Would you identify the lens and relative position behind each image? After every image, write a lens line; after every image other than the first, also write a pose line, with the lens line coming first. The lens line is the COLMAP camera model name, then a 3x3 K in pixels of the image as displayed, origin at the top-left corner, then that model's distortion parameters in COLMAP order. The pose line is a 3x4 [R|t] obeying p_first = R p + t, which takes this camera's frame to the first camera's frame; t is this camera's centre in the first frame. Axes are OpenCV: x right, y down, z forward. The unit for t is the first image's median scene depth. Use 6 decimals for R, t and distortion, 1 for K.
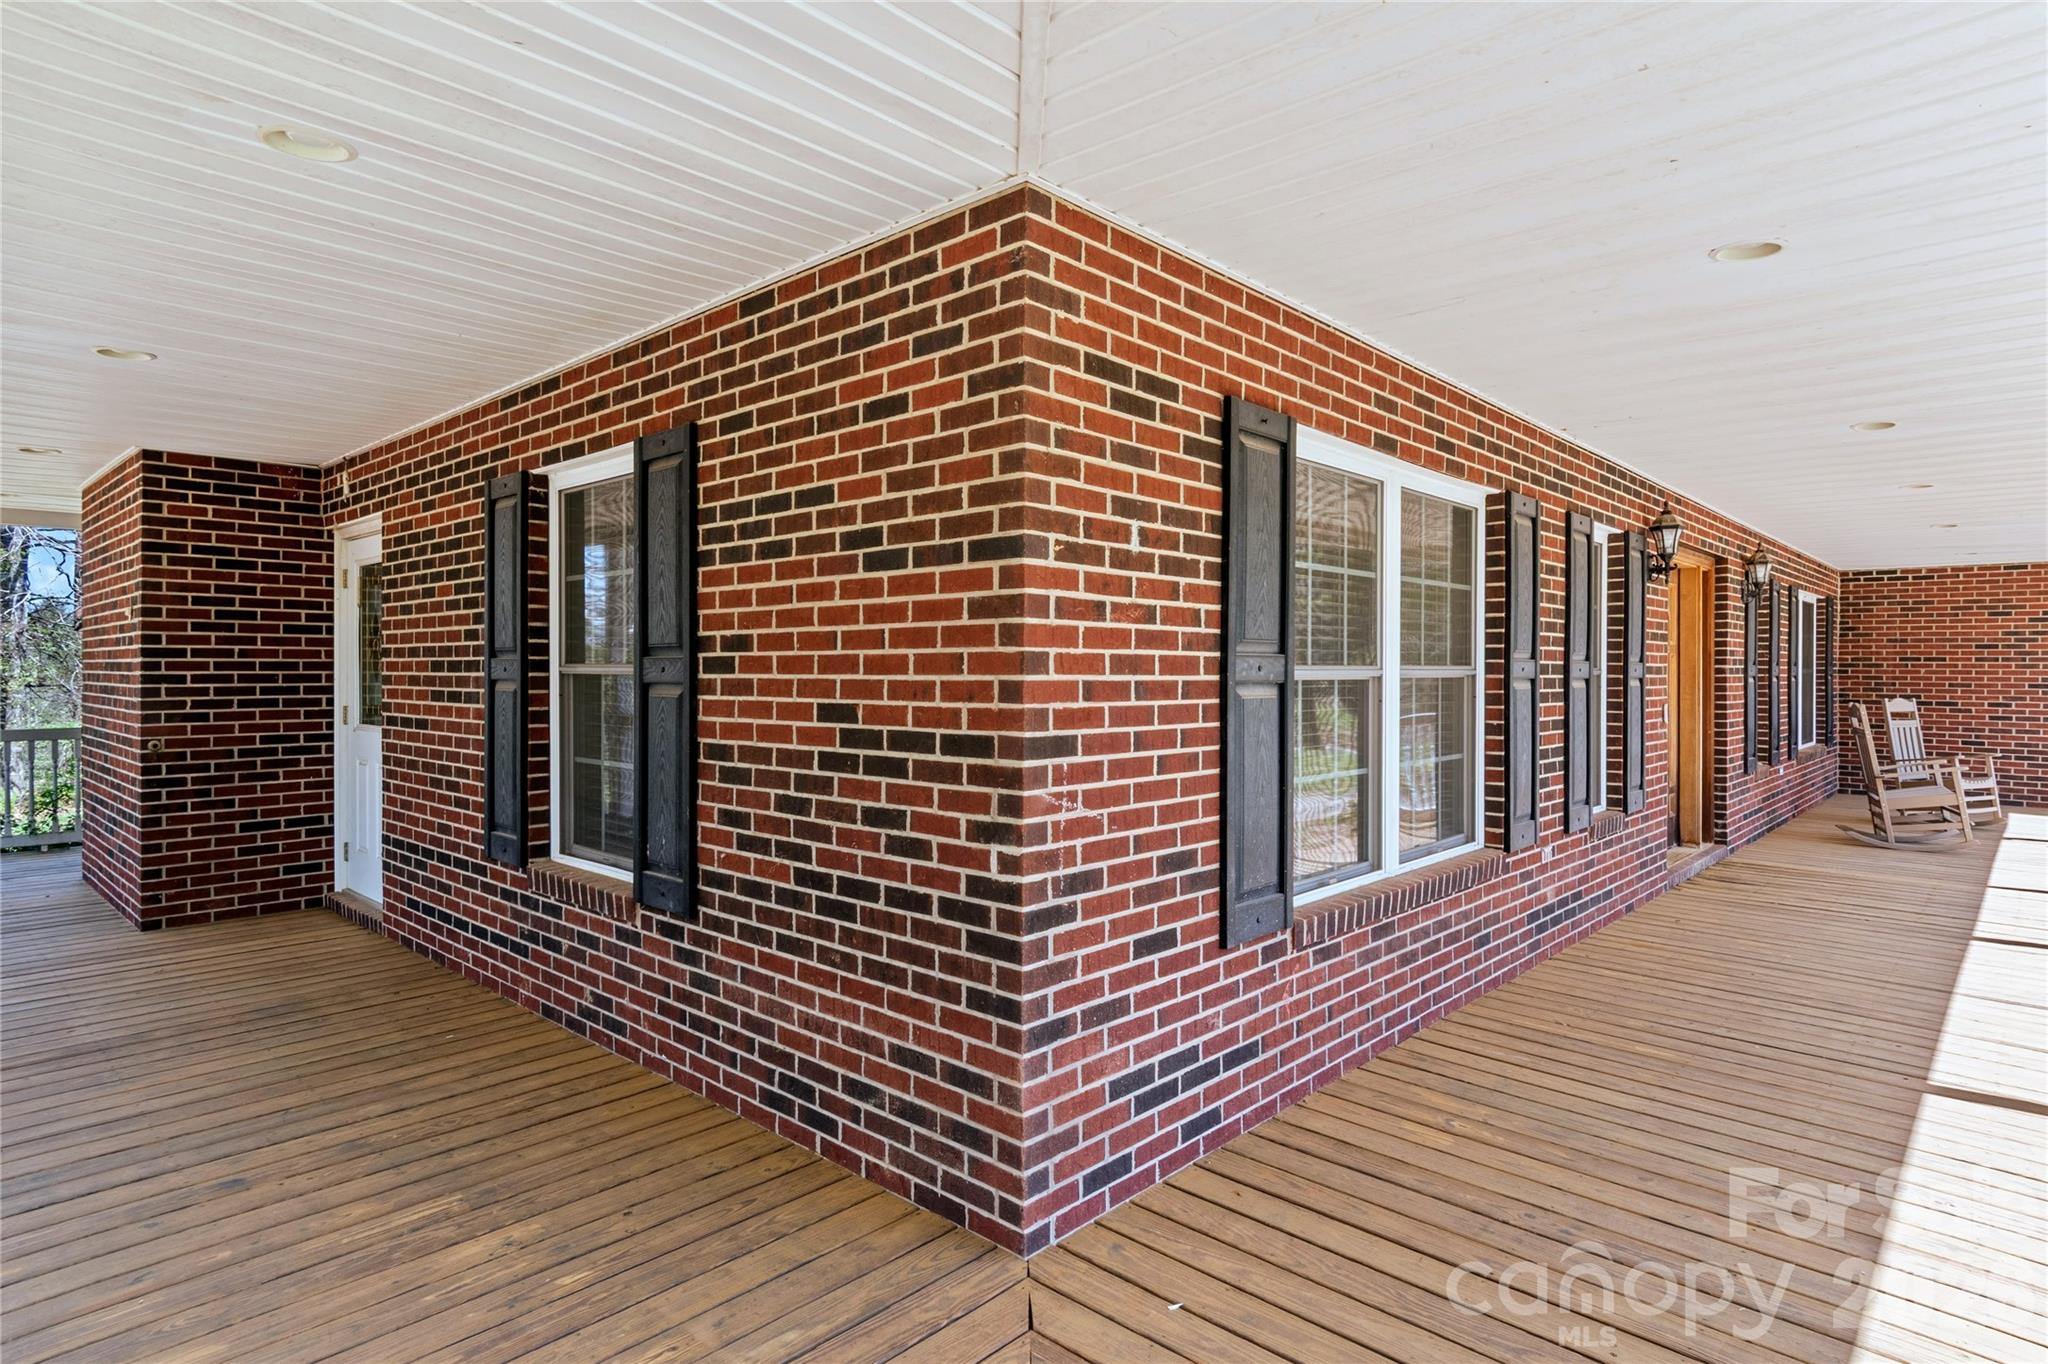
lens RADIAL K [[1082.4, 0, 1064.8], [0, 1082.4, 676.3], [0, 0, 1]] dist [0.005033, -0.009518]
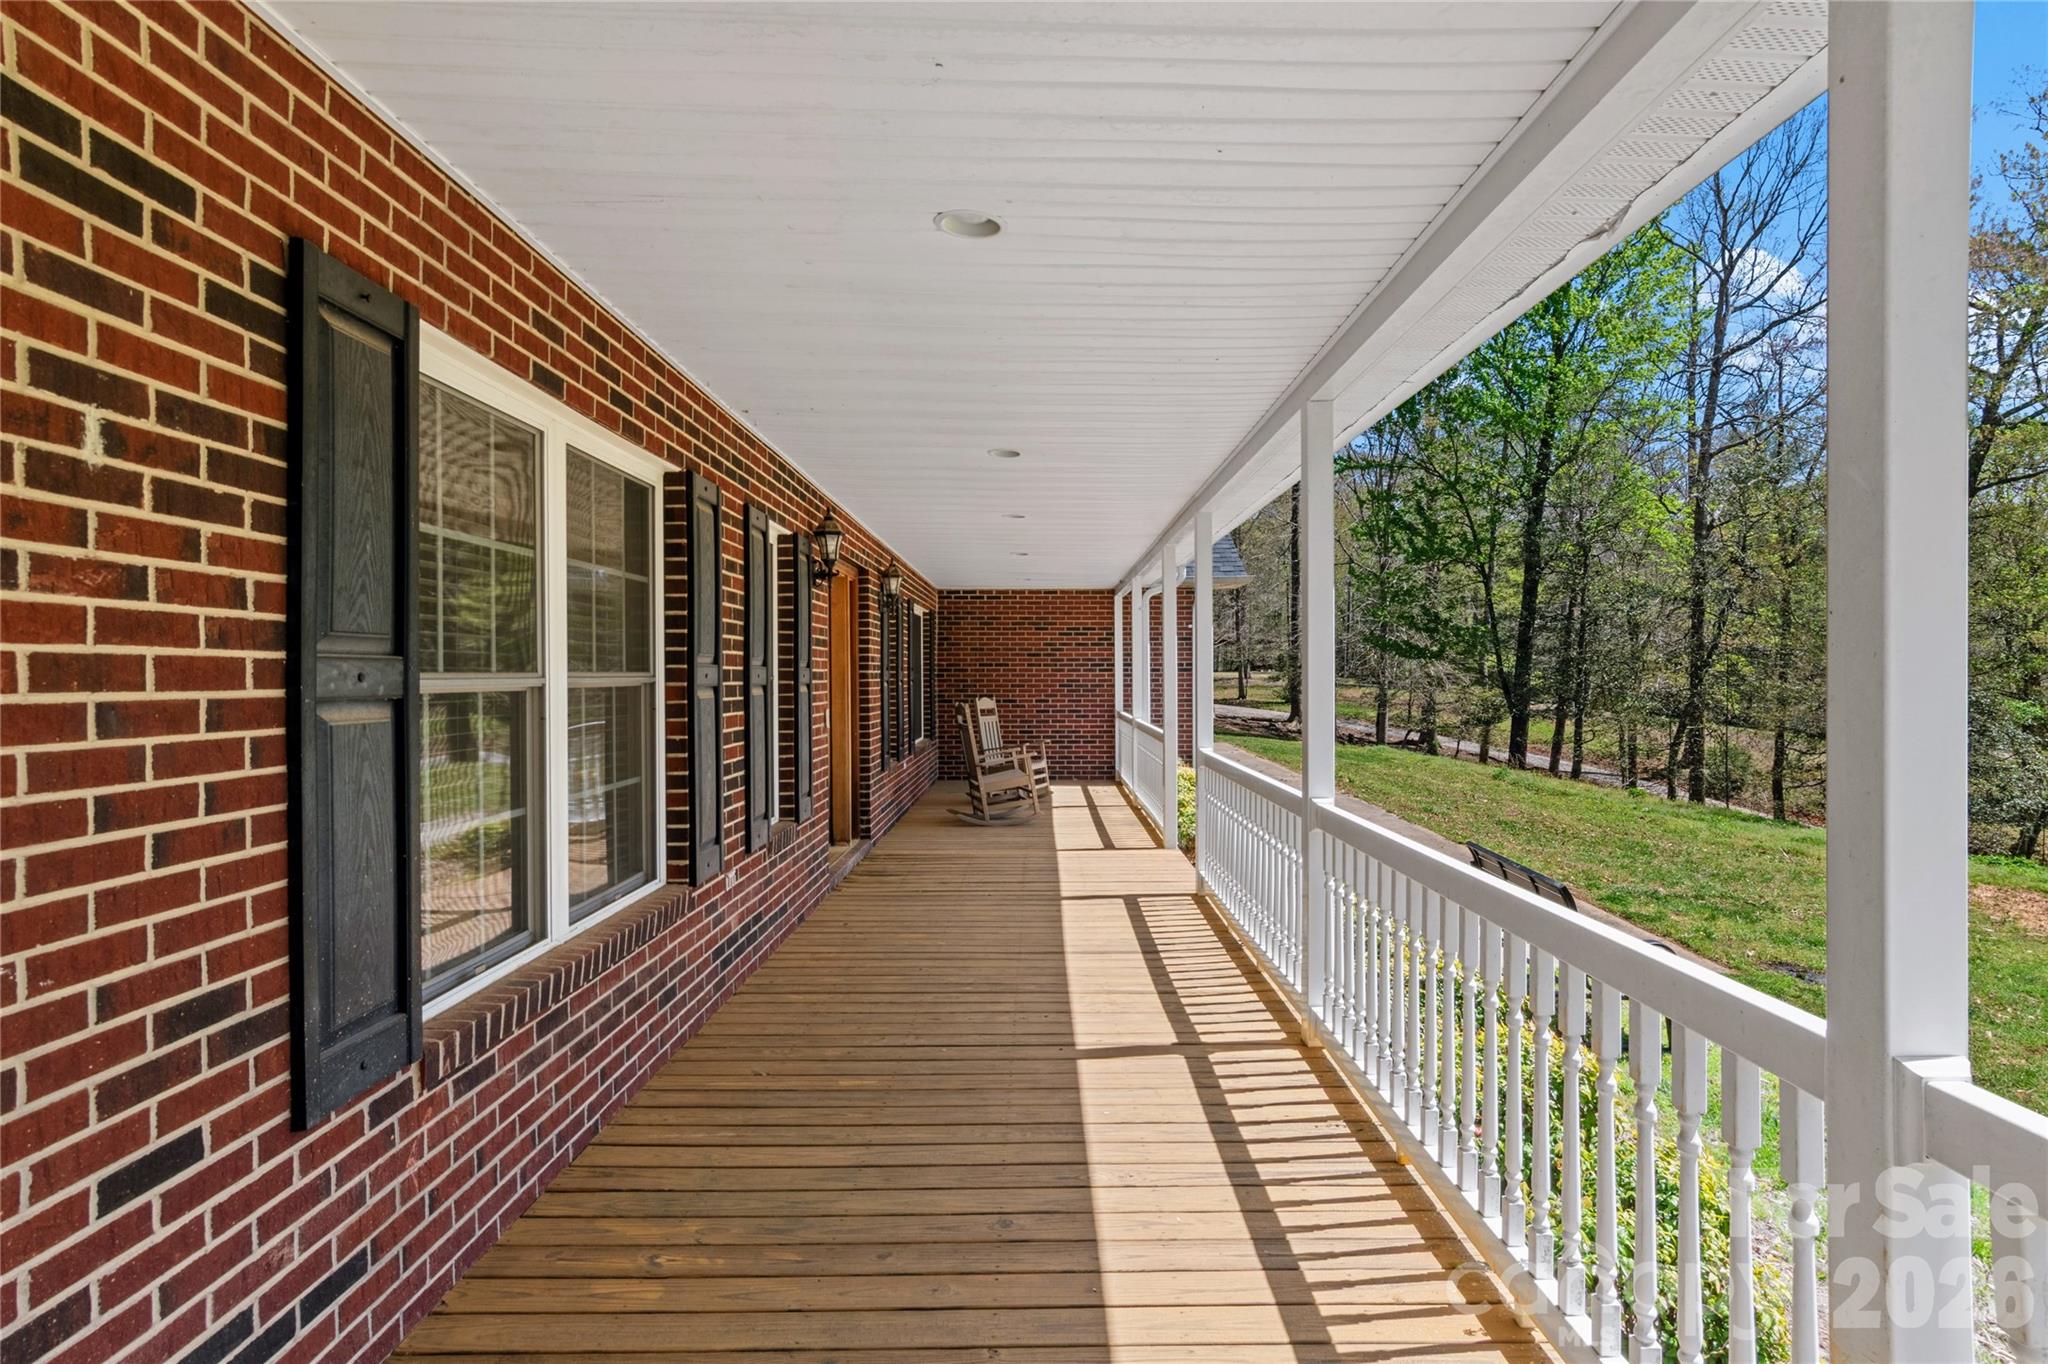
lens RADIAL K [[1082.4, 0, 1064.8], [0, 1082.4, 676.3], [0, 0, 1]] dist [0.005033, -0.009518]
pose [[0.722873, -0.008567, 0.690928, 0.029513], [0.012976, 0.999915, -0.001177, -0.001357], [-0.690859, 0.009817, 0.722923, 0.192068]]
